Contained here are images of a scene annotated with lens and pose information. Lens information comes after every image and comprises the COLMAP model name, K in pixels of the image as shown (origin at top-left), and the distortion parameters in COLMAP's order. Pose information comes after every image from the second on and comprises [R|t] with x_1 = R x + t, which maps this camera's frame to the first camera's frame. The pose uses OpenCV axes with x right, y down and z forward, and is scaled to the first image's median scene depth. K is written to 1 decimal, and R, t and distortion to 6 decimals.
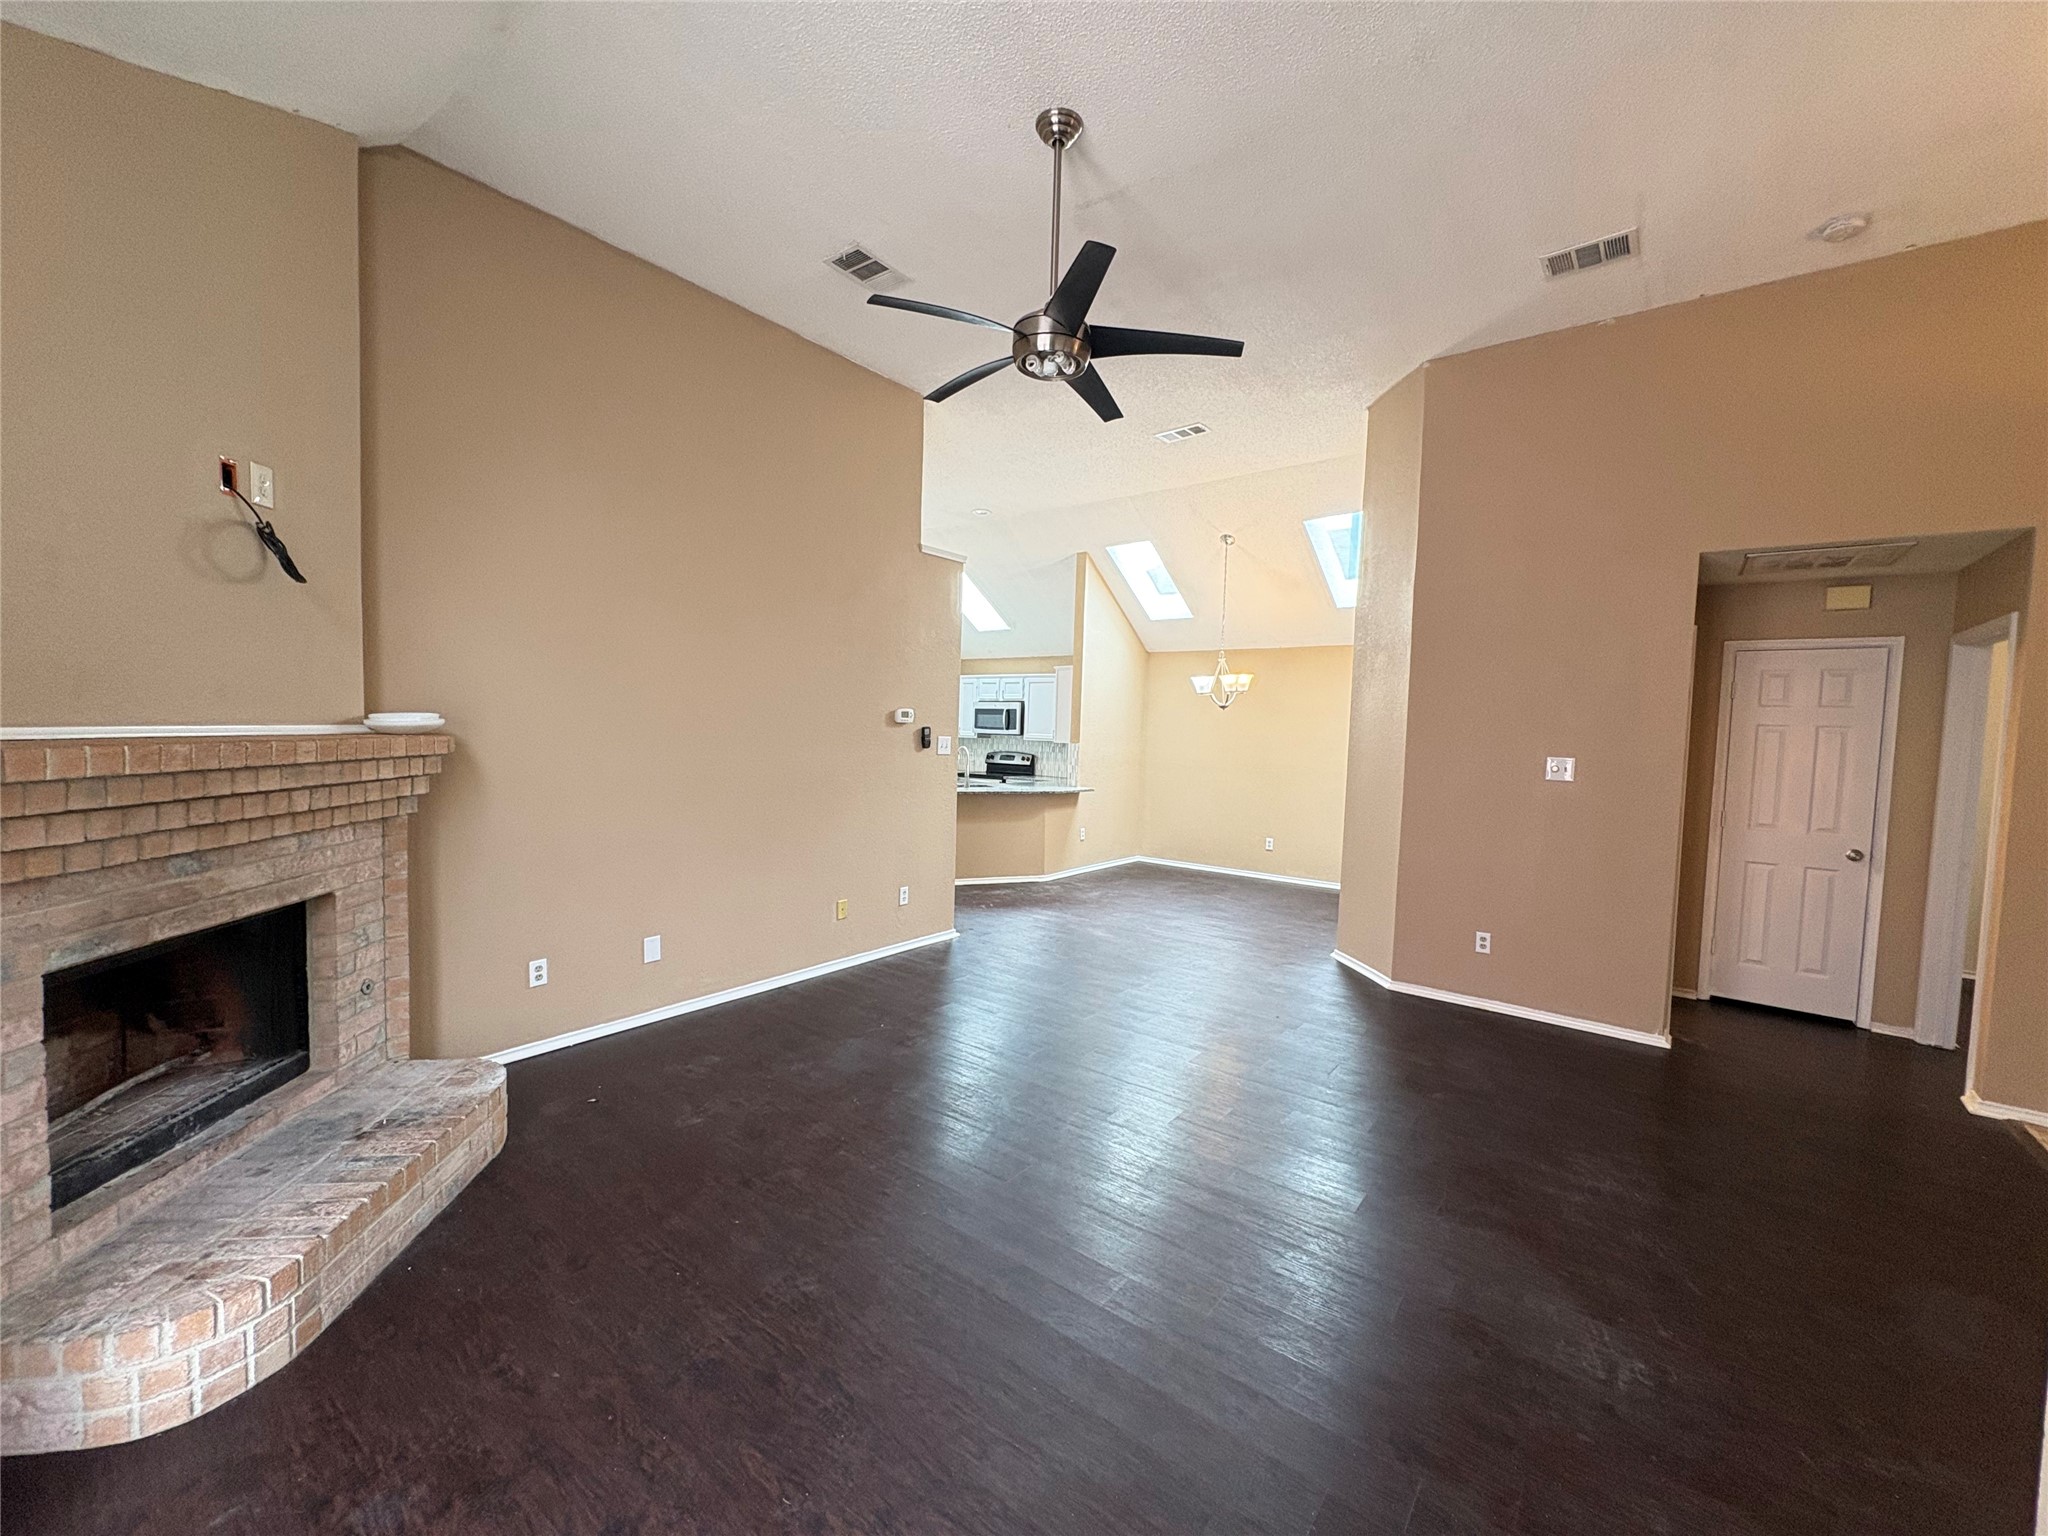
lens RADIAL K [[816.4, 0, 1021.0], [0, 816.4, 776.2], [0, 0, 1]] dist [0.001982, -0.000054]
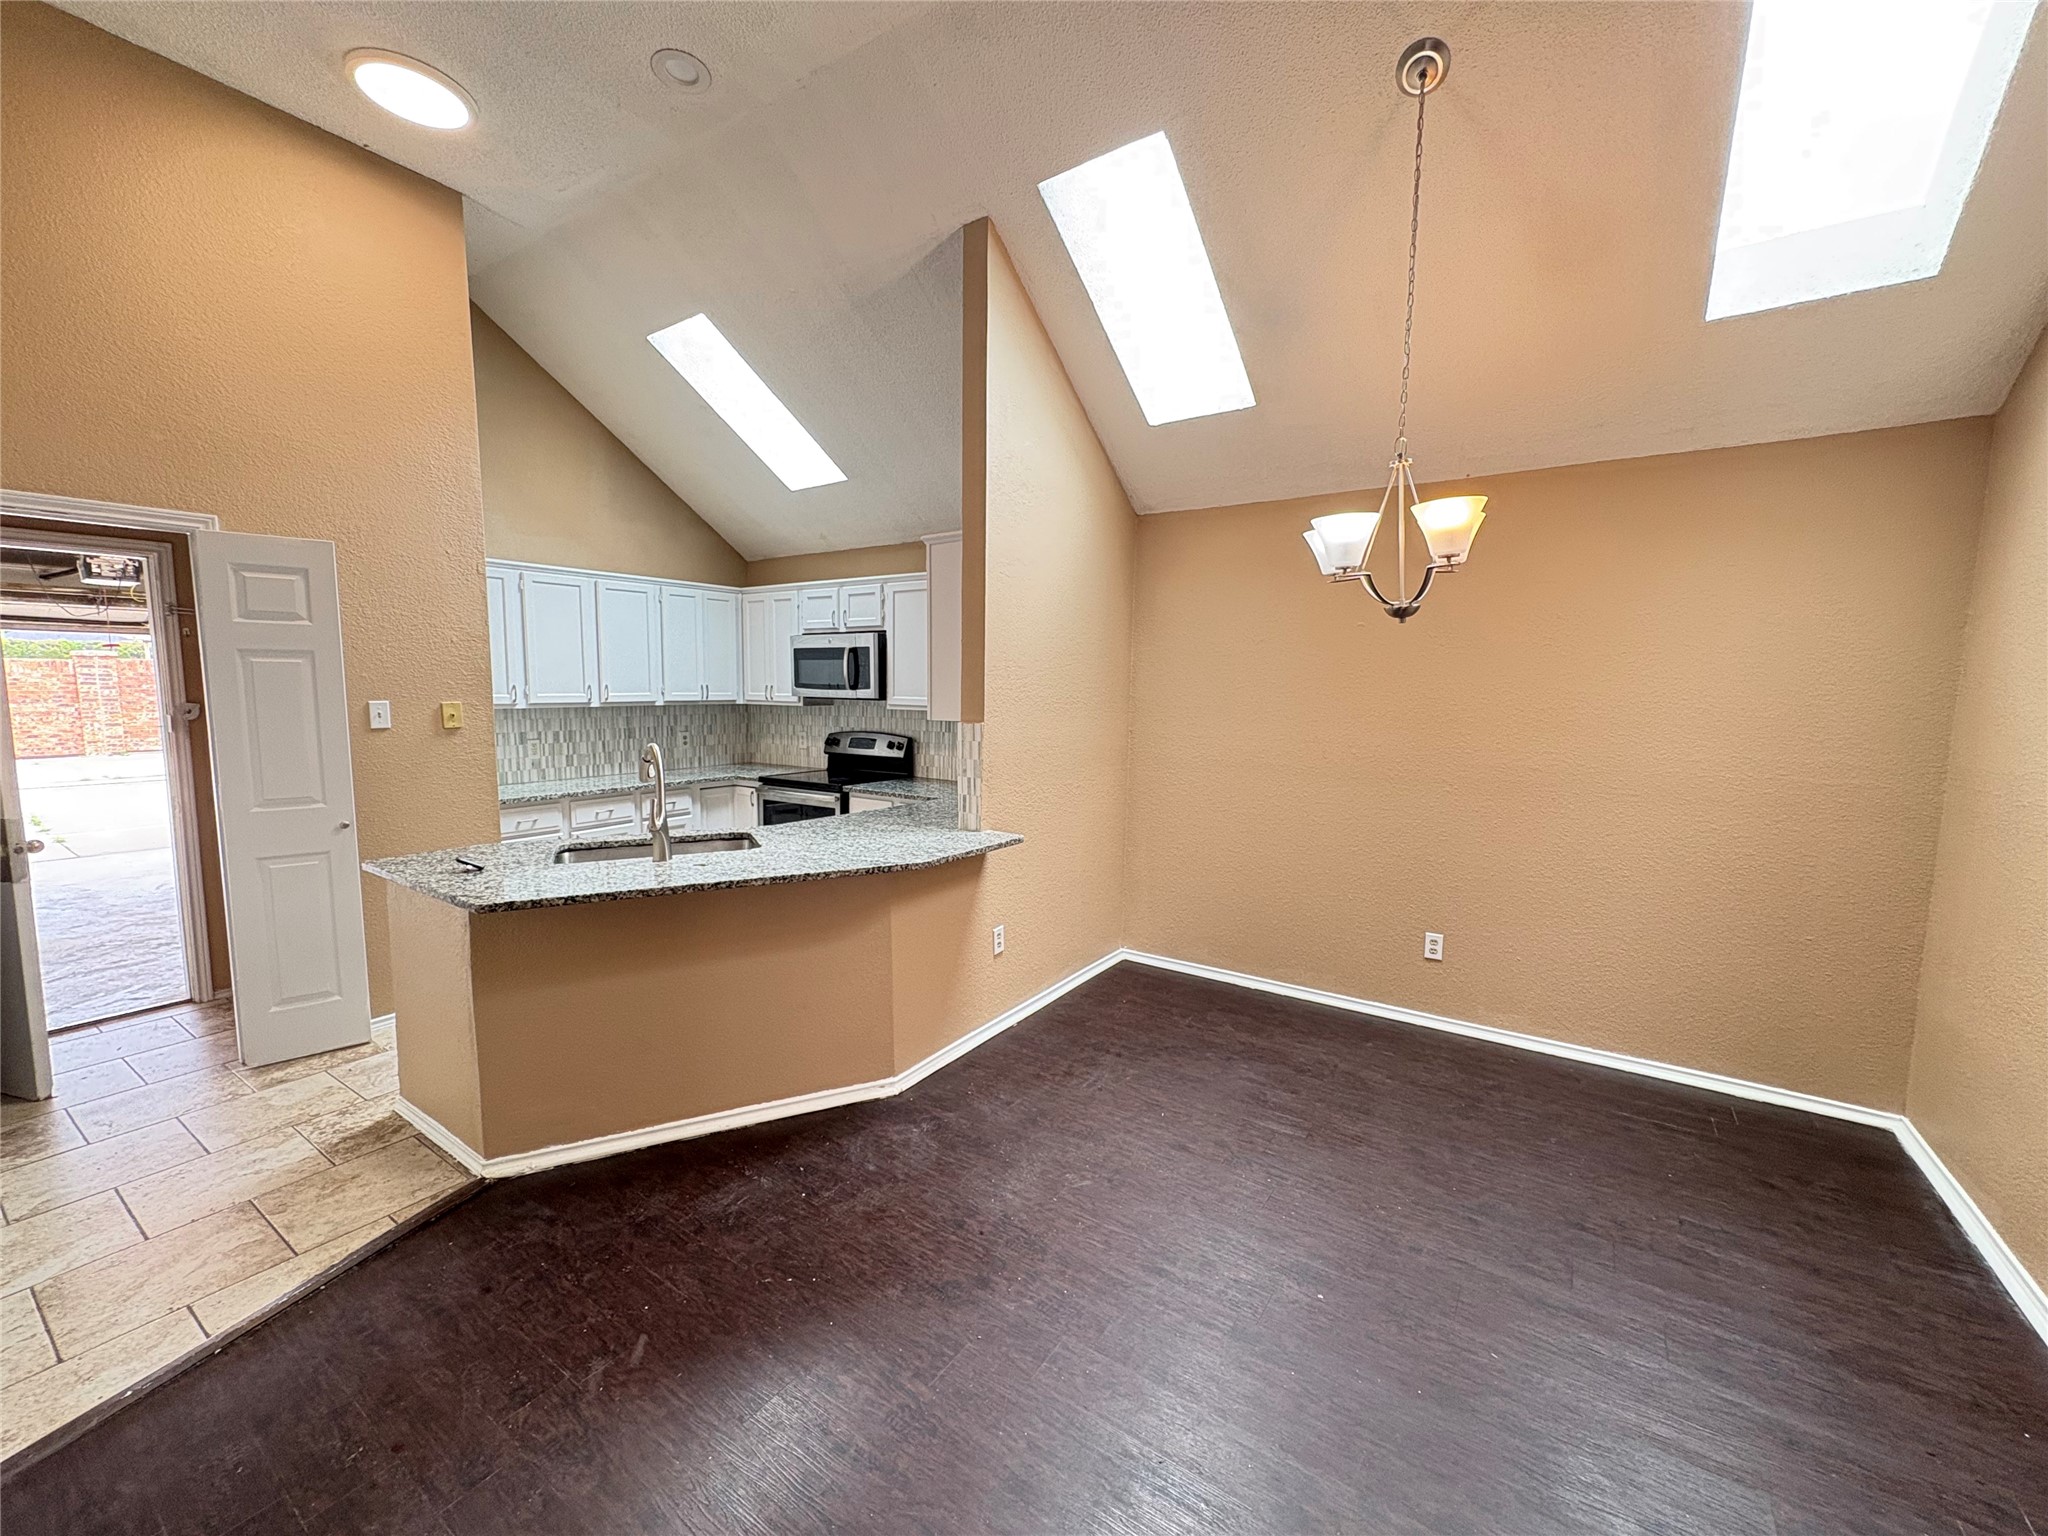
lens RADIAL K [[816.4, 0, 1025.4], [0, 816.4, 771.9], [0, 0, 1]] dist [0.001982, -0.000054]
pose [[0.997537, -0.029732, 0.063530, 0.054442], [0.026322, 0.998201, 0.053863, -0.030793], [-0.065018, -0.052058, 0.996525, 0.498188]]
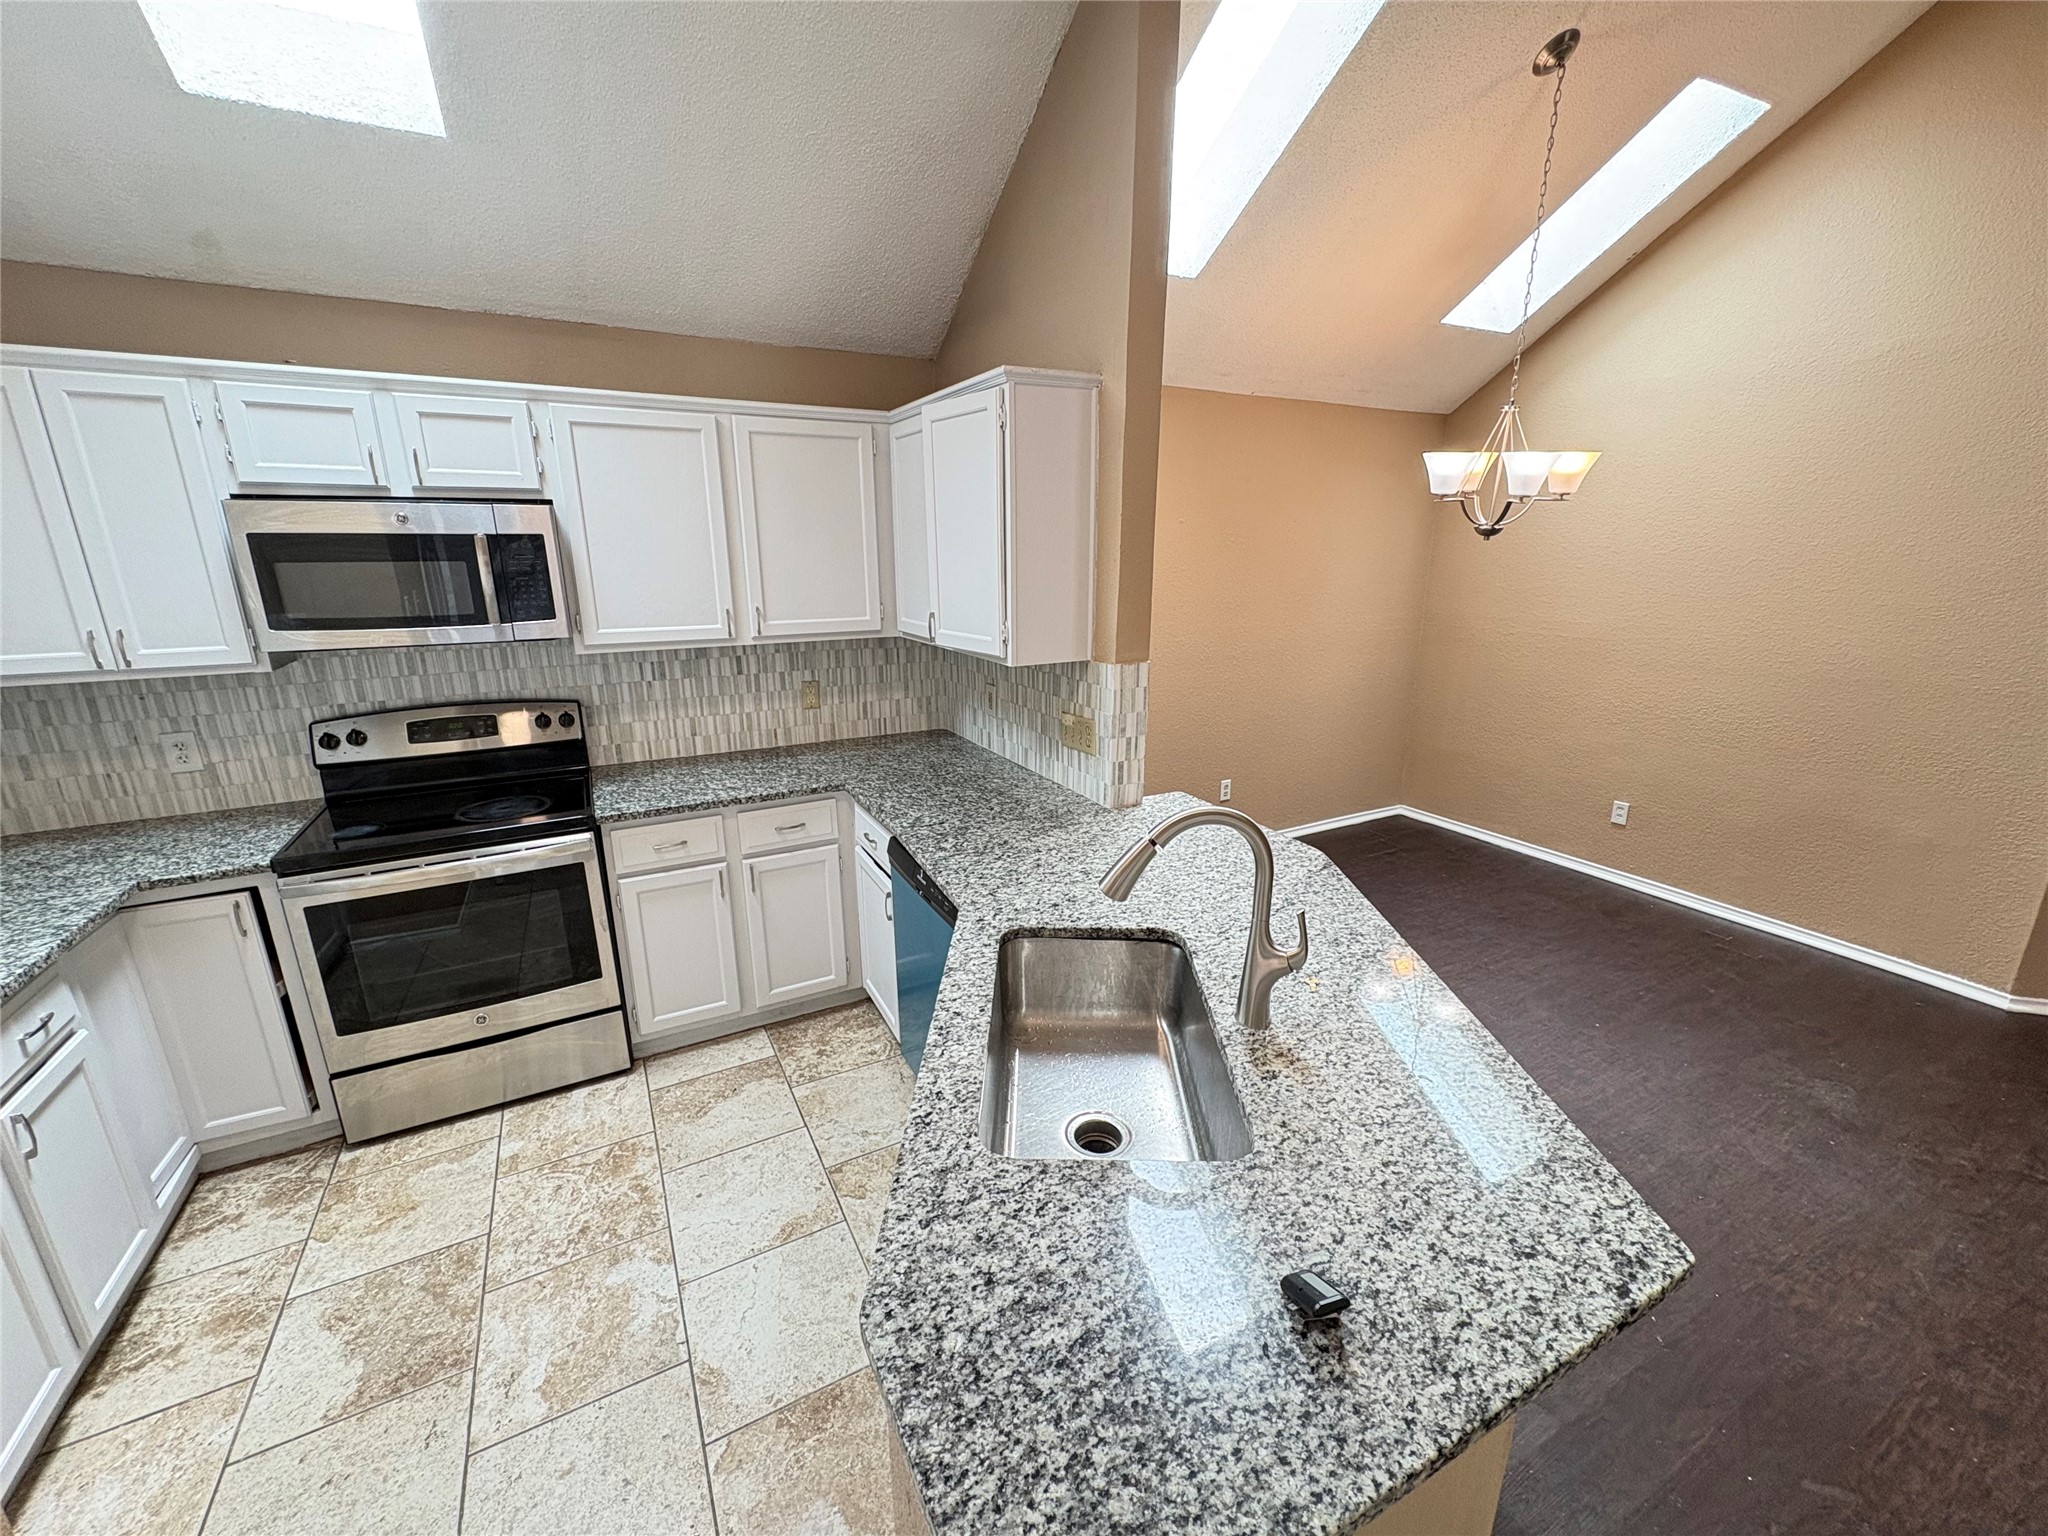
lens RADIAL K [[816.4, 0, 1018.7], [0, 816.4, 768.6], [0, 0, 1]] dist [0.001982, -0.000054]
pose [[0.401668, -0.277983, 0.872576, -0.179309], [0.065078, 0.959072, 0.275582, -0.072371], [-0.913470, -0.053907, 0.403319, 0.762713]]
